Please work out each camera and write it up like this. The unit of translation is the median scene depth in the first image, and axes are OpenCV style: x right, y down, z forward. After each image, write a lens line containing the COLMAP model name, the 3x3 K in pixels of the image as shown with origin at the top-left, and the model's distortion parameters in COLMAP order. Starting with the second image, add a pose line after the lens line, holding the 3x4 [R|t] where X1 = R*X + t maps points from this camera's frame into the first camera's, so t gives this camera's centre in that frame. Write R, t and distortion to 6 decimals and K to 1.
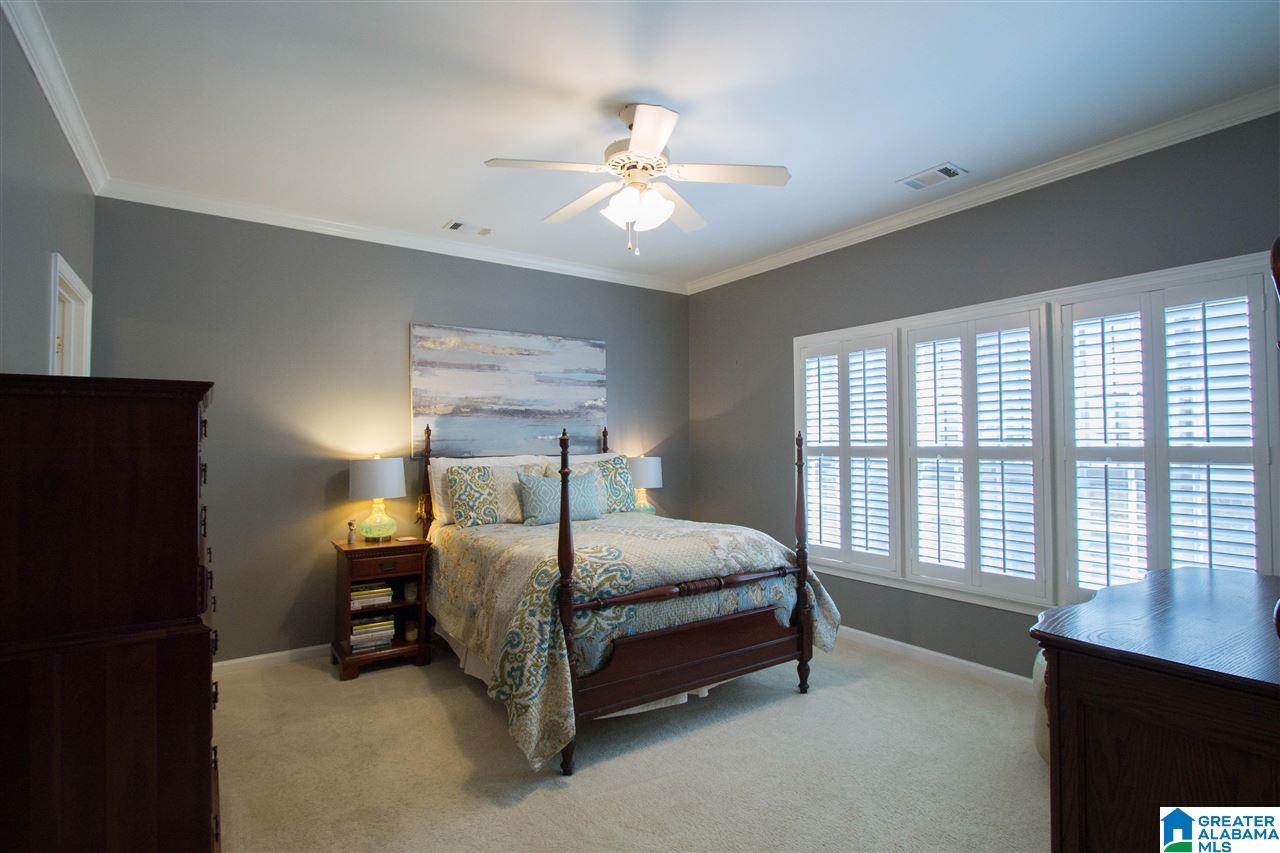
lens RADIAL K [[606.3, 0, 672.5], [0, 606.3, 429.7], [0, 0, 1]] dist [-0.023976, 0.001084]
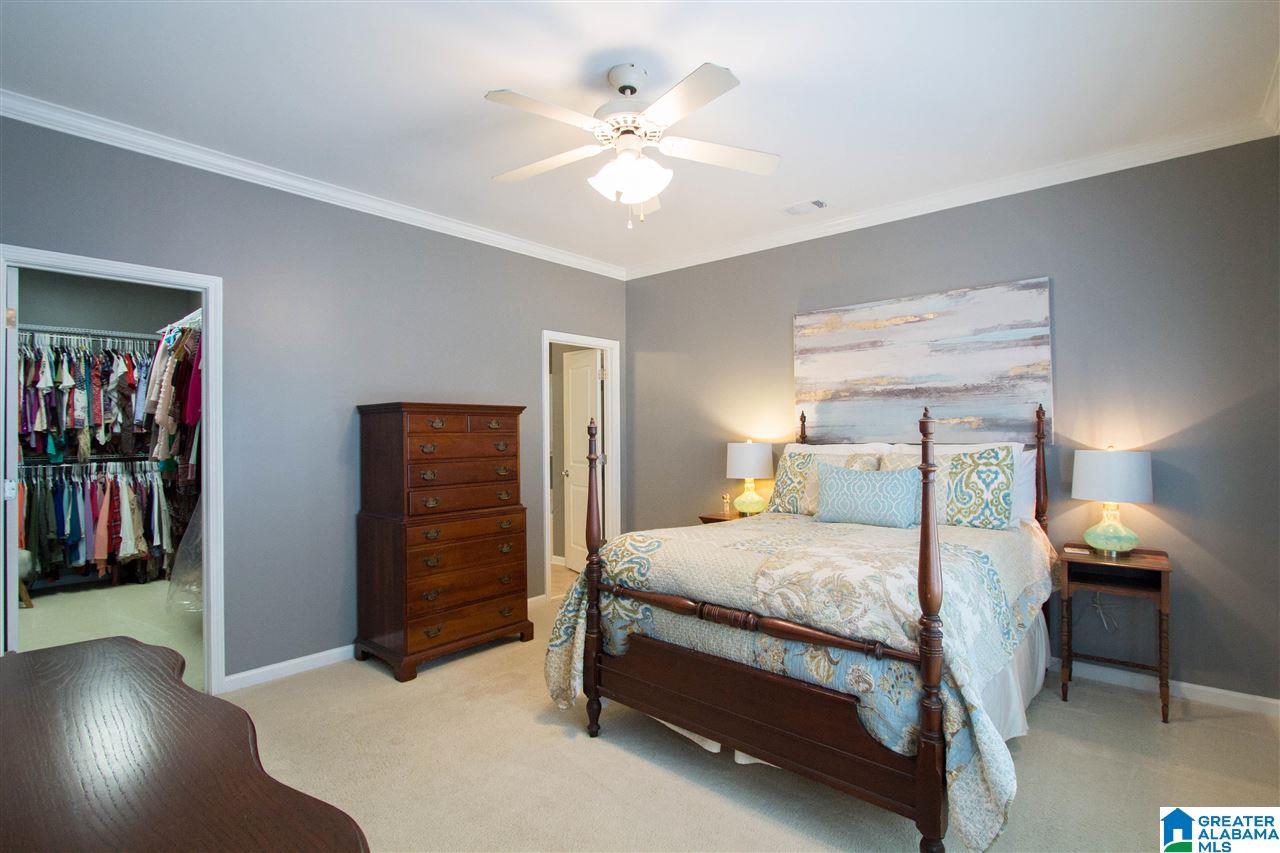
lens RADIAL K [[606.3, 0, 640.5], [0, 606.3, 428.6], [0, 0, 1]] dist [-0.023976, 0.001084]
pose [[0.231316, -0.003776, -0.972871, 0.711228], [0.027740, 0.999611, 0.002716, 0.014224], [0.972483, -0.027616, 0.231330, 0.666126]]
